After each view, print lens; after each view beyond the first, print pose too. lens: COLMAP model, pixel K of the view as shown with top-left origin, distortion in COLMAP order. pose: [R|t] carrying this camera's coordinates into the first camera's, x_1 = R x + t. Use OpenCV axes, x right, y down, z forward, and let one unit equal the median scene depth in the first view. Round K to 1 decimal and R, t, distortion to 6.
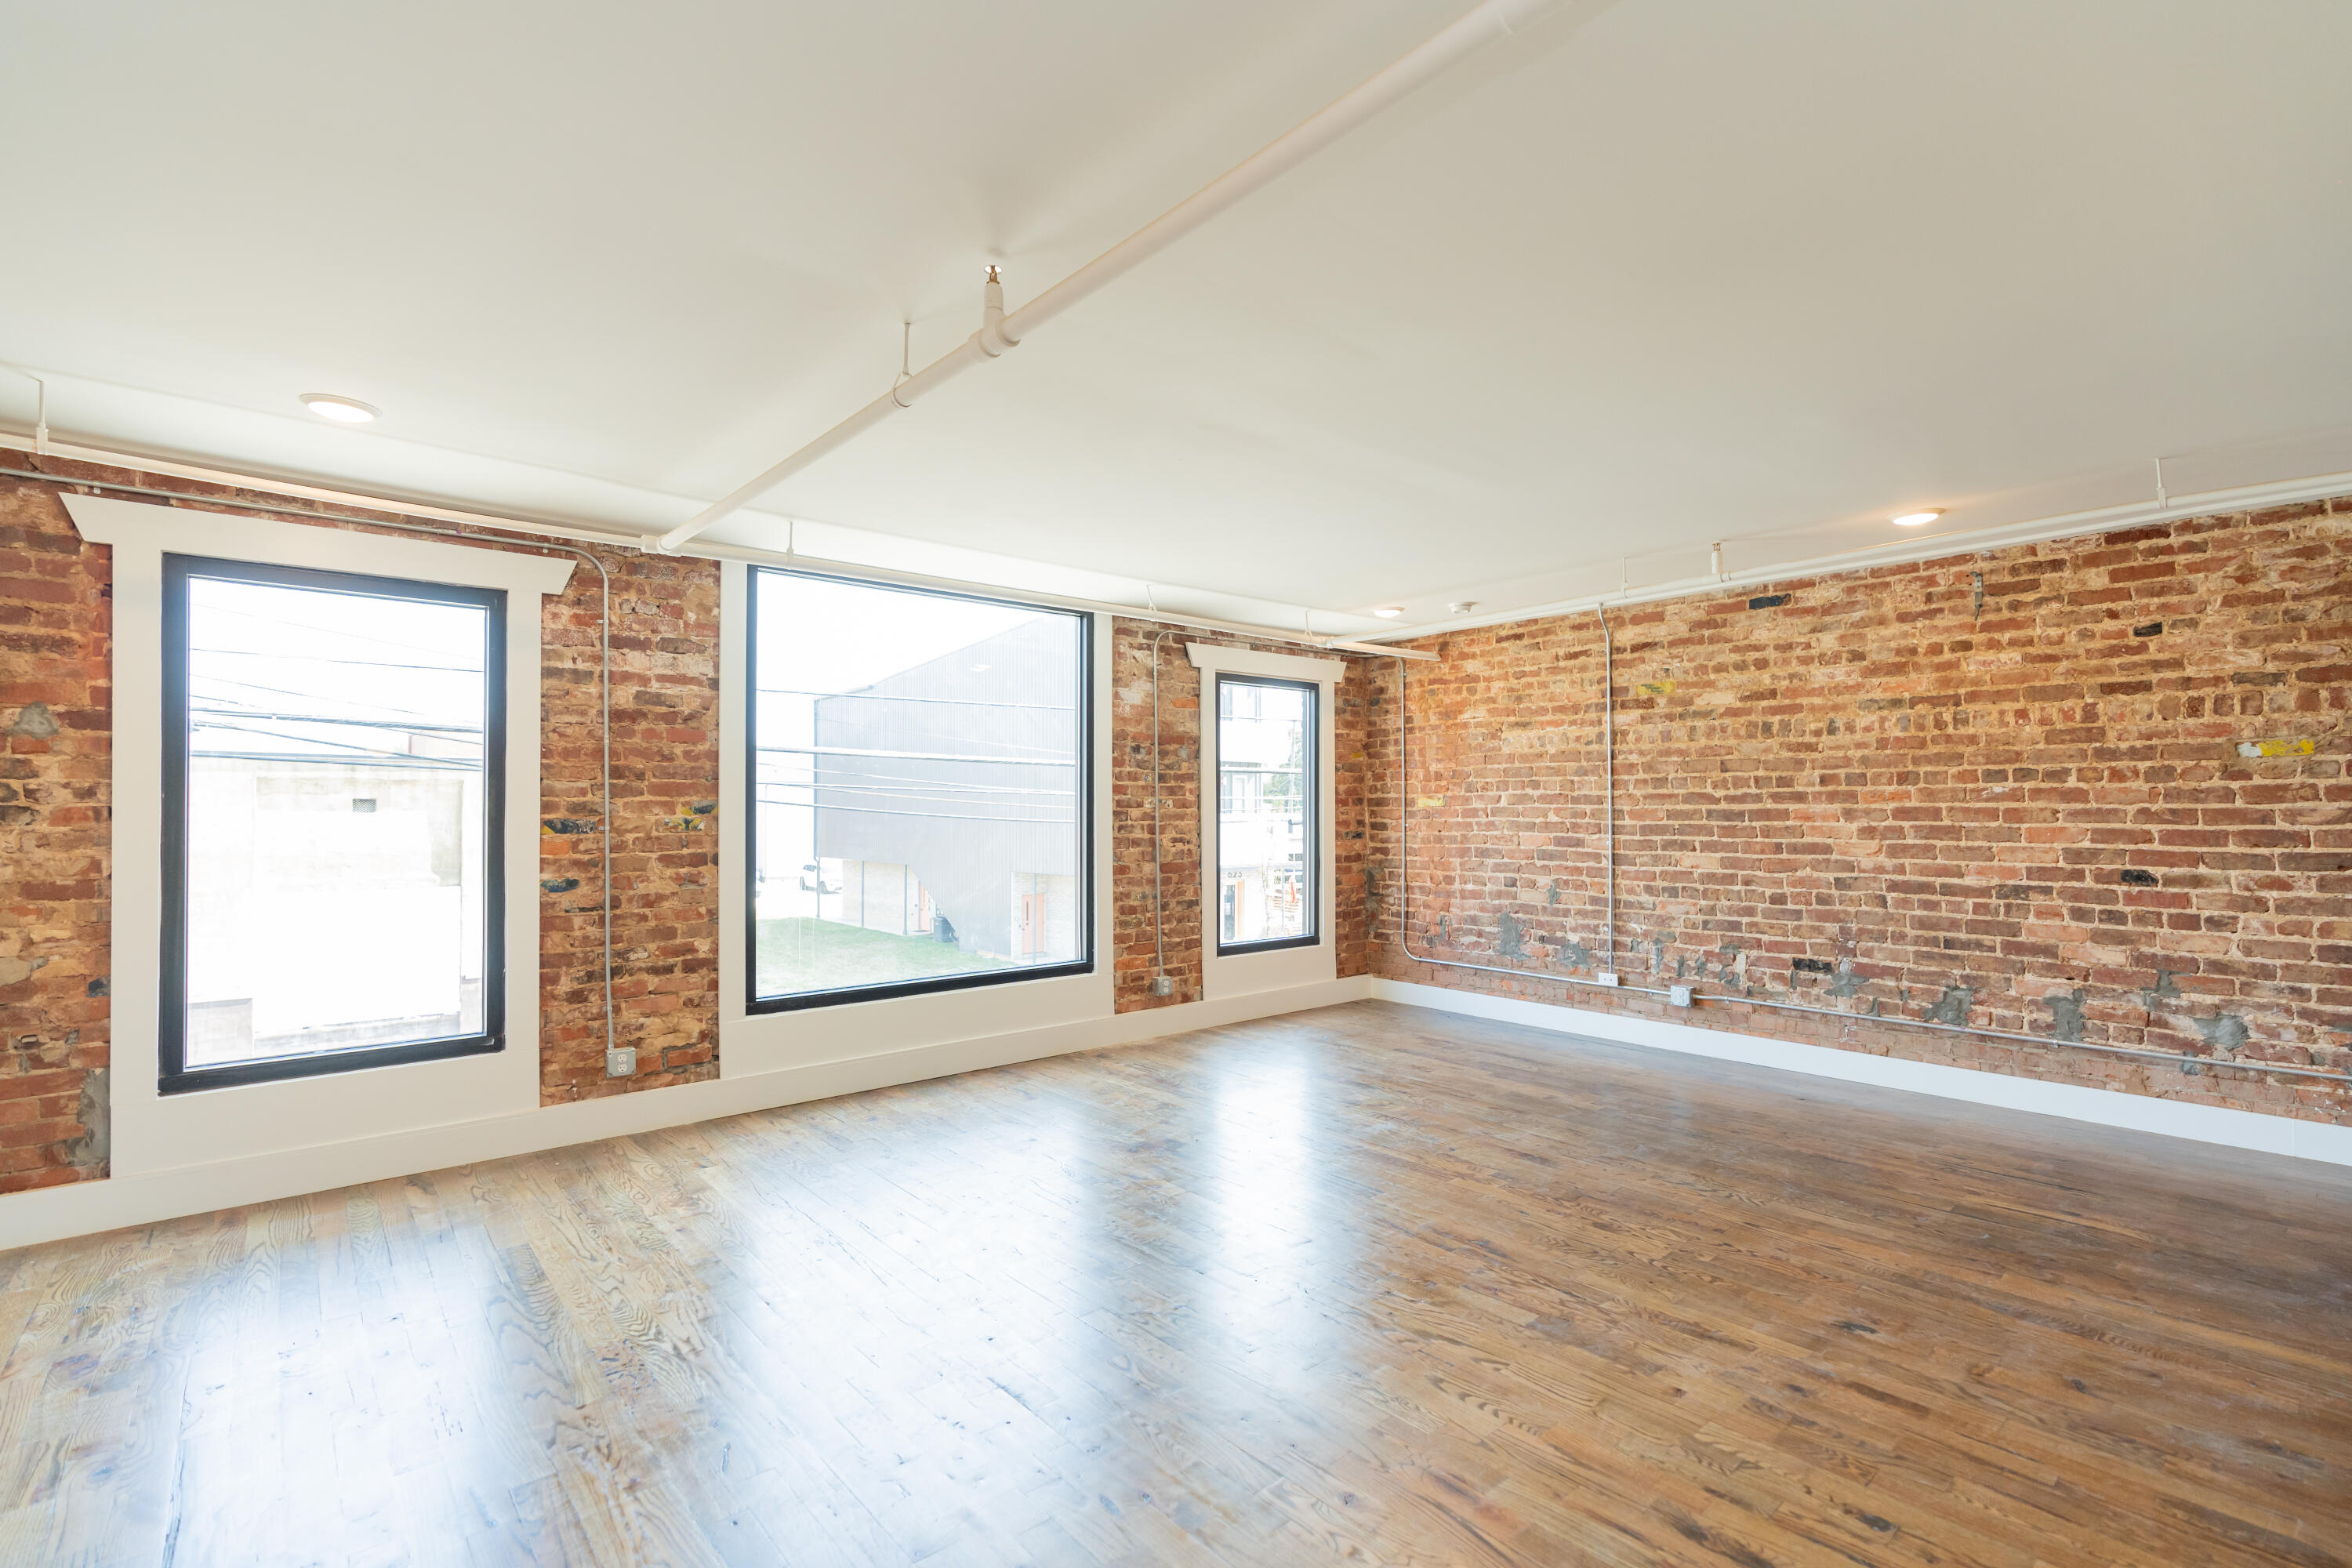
lens RADIAL K [[1074.4, 0, 1164.3], [0, 1074.4, 795.6], [0, 0, 1]] dist [-0.005707, 0.002817]
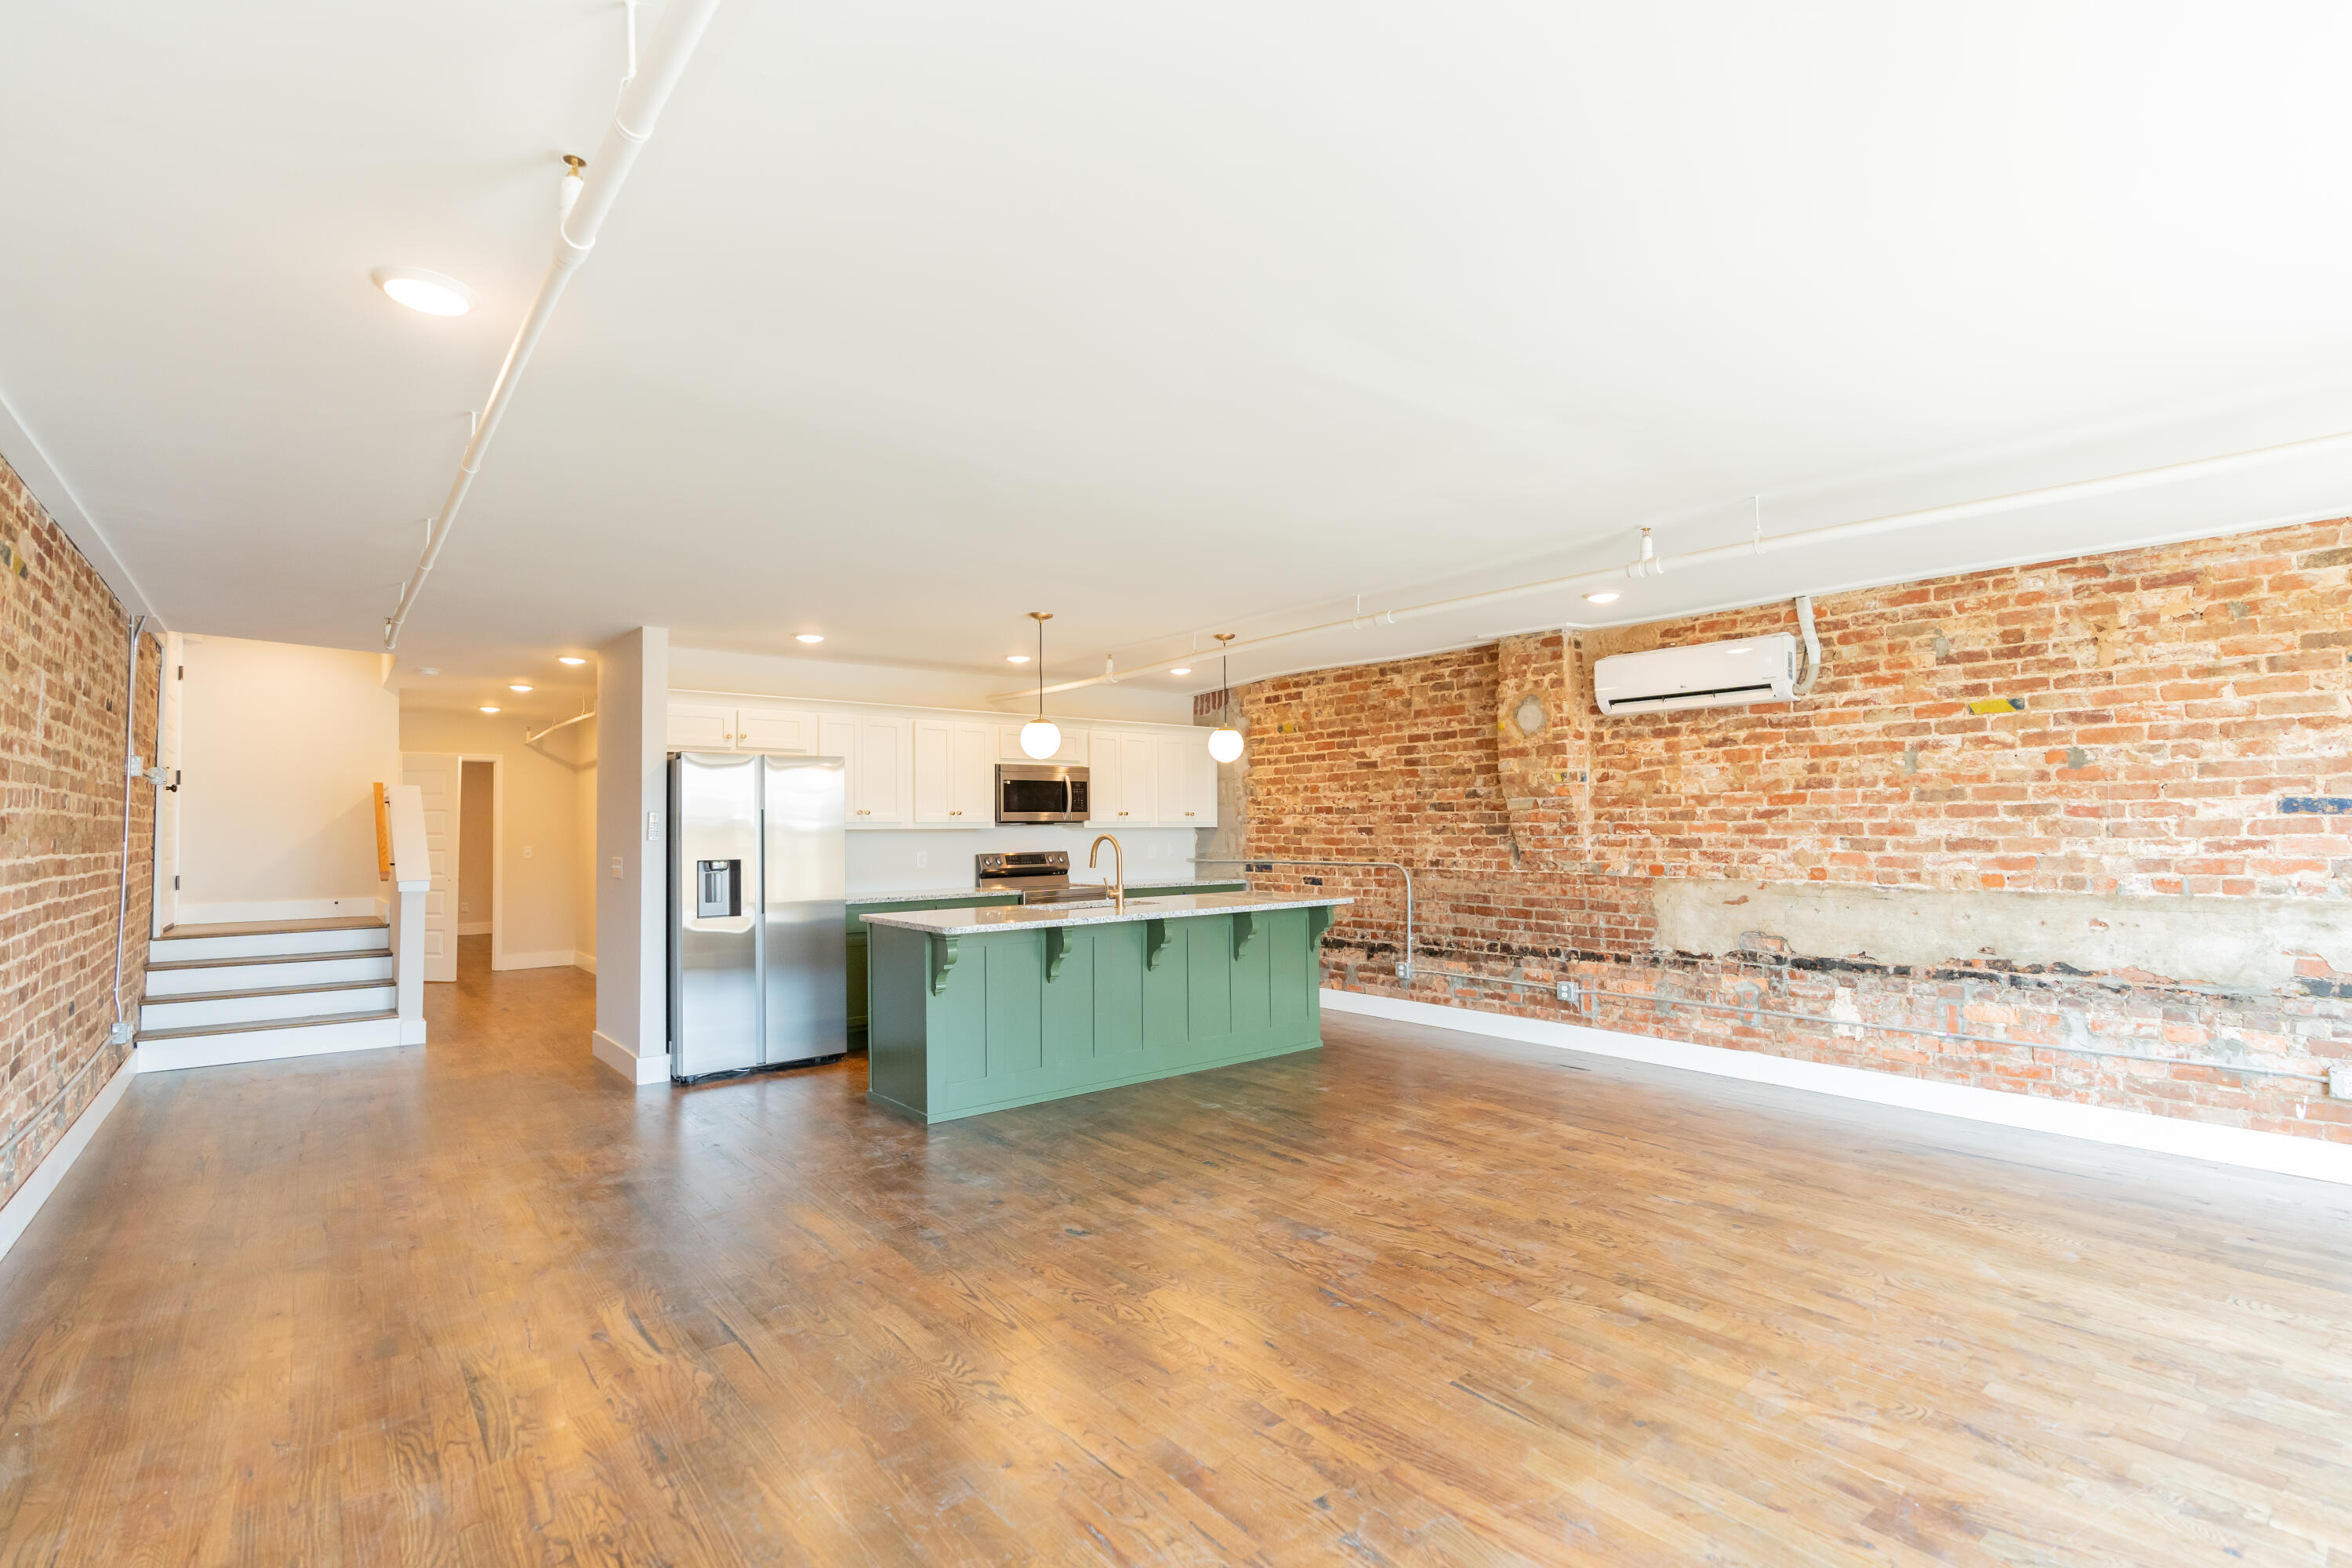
lens RADIAL K [[1074.4, 0, 1166.6], [0, 1074.4, 782.6], [0, 0, 1]] dist [-0.005707, 0.002817]
pose [[-0.999668, 0.005779, 0.025090, 0.261025], [0.004250, 0.998155, -0.060570, 0.014563], [-0.025394, -0.060443, -0.997849, 1.218362]]
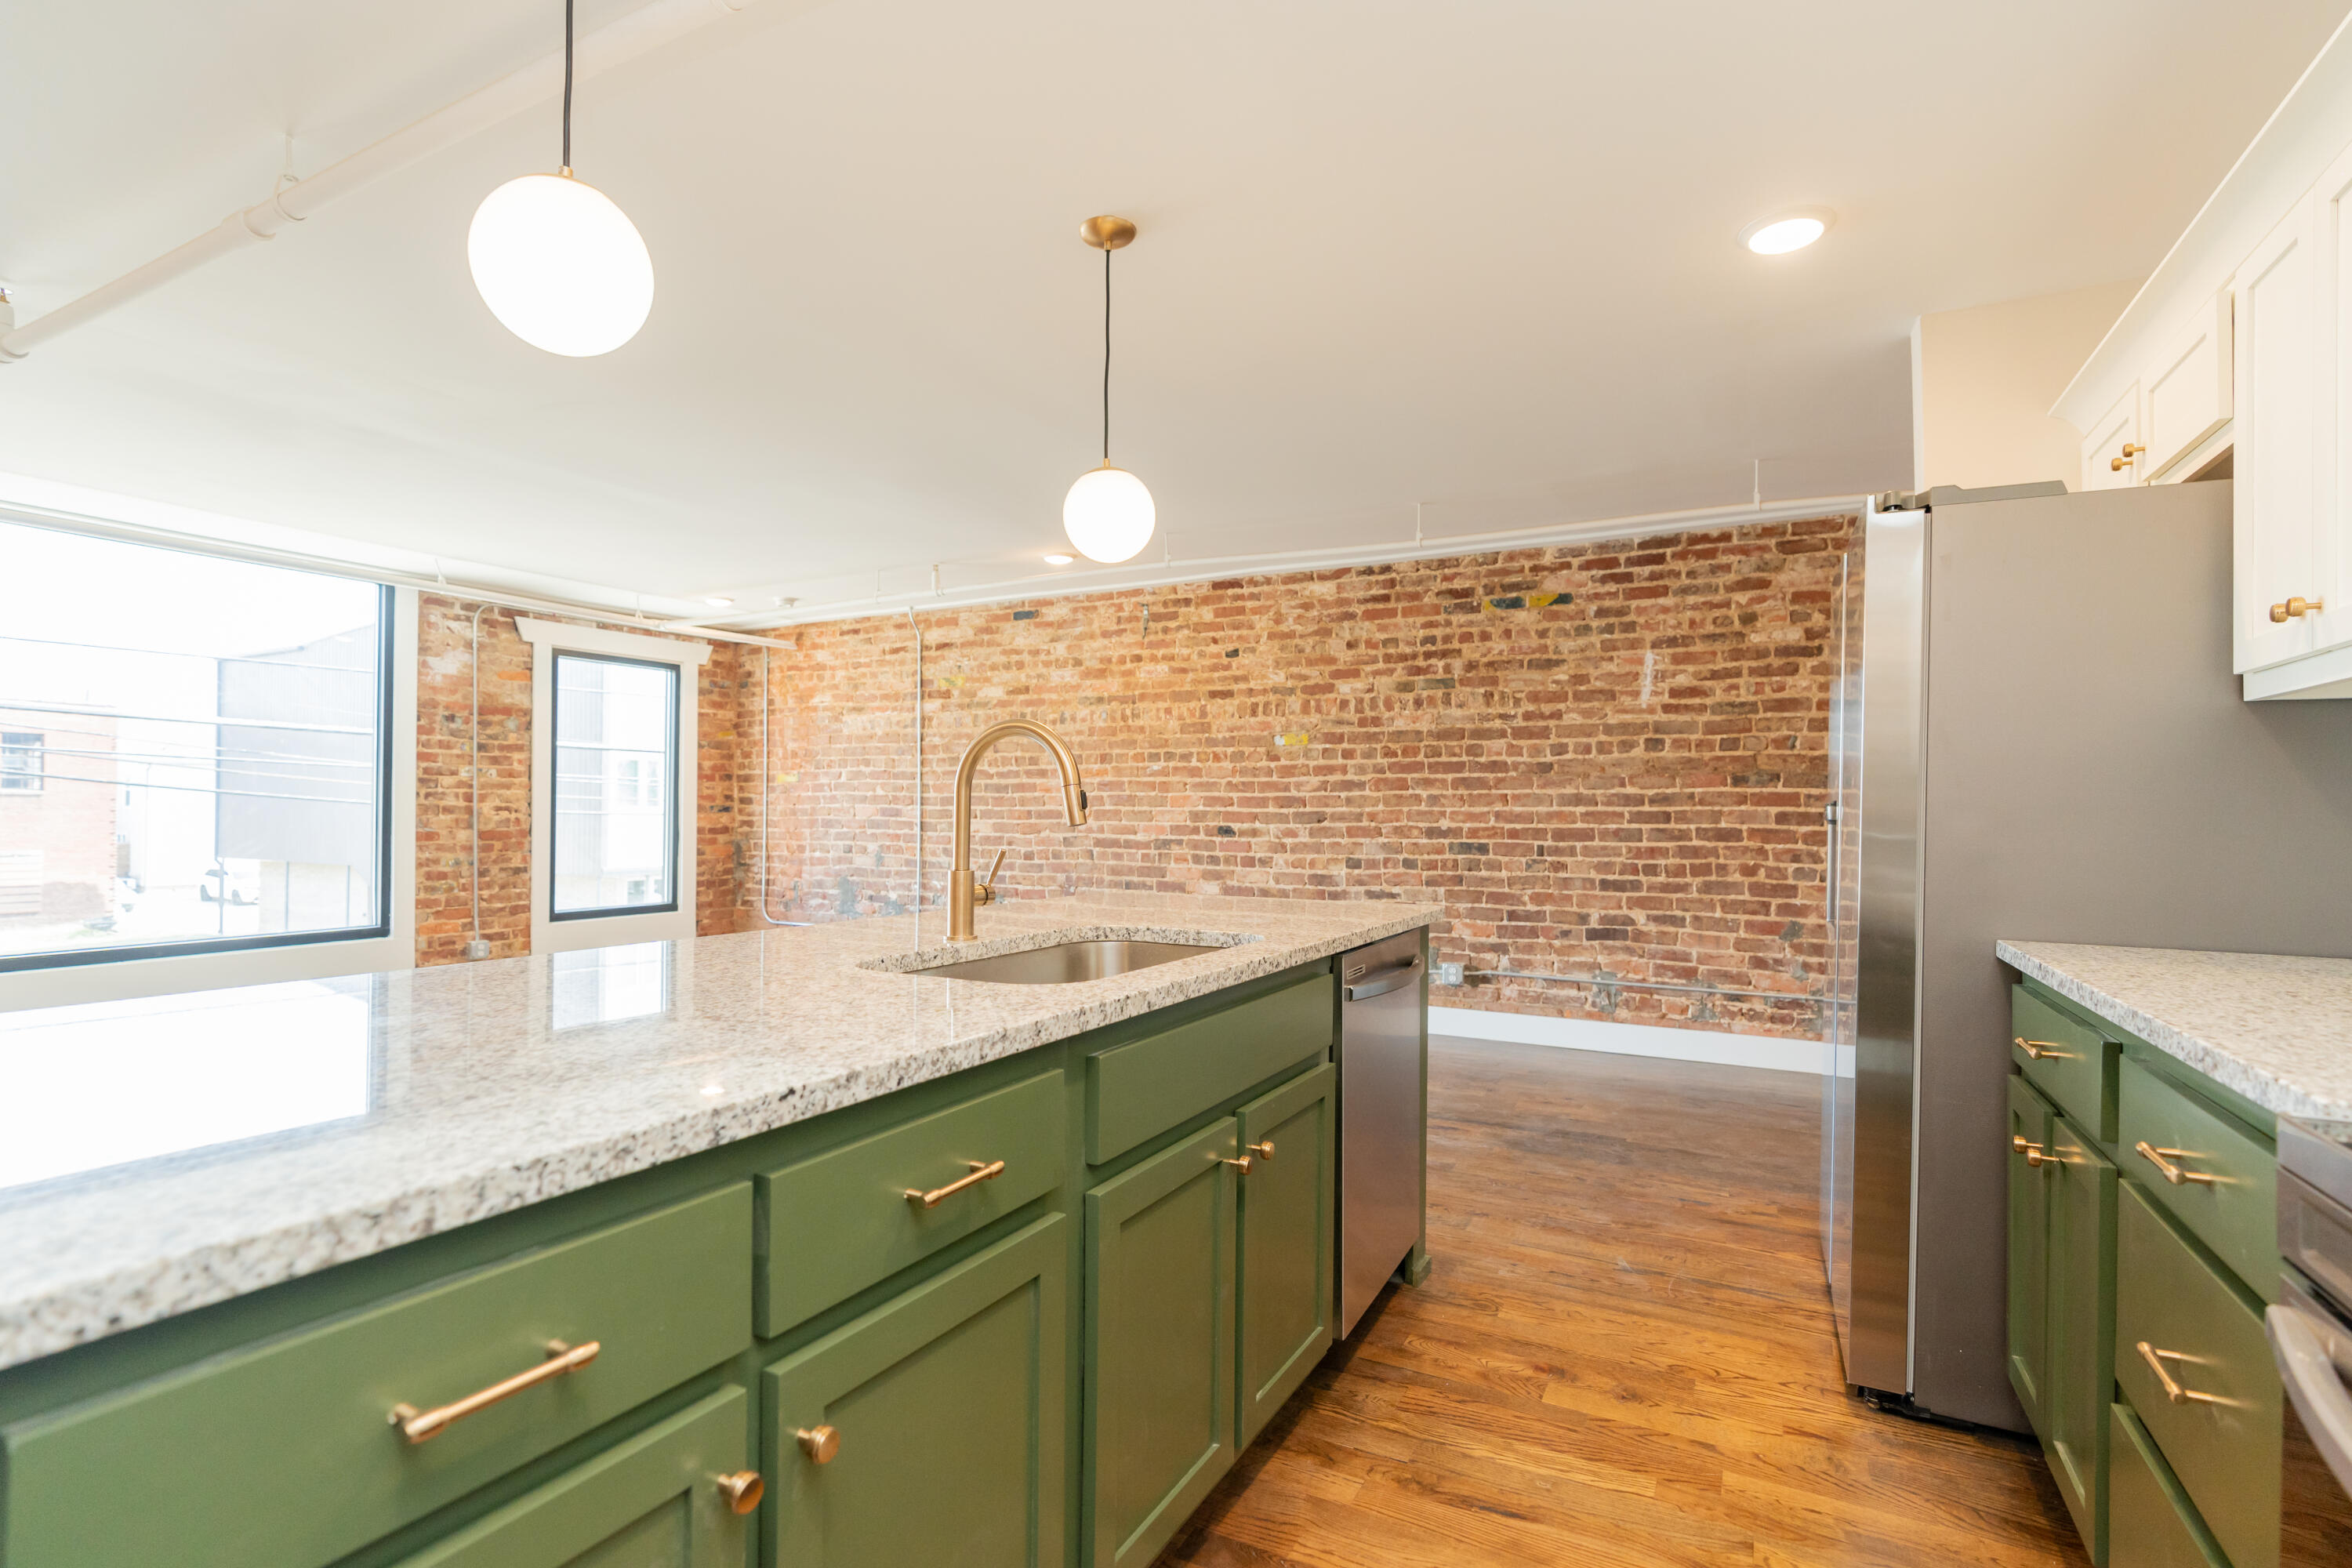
lens RADIAL K [[1122.8, 0, 1162.6], [0, 1122.8, 795.1], [0, 0, 1]] dist [-0.005329, 0.000572]
pose [[0.931403, 0.010495, 0.363838, 0.260077], [-0.011284, 0.999936, 0.000044, 0.026282], [-0.363814, -0.004146, 0.931462, -0.281732]]
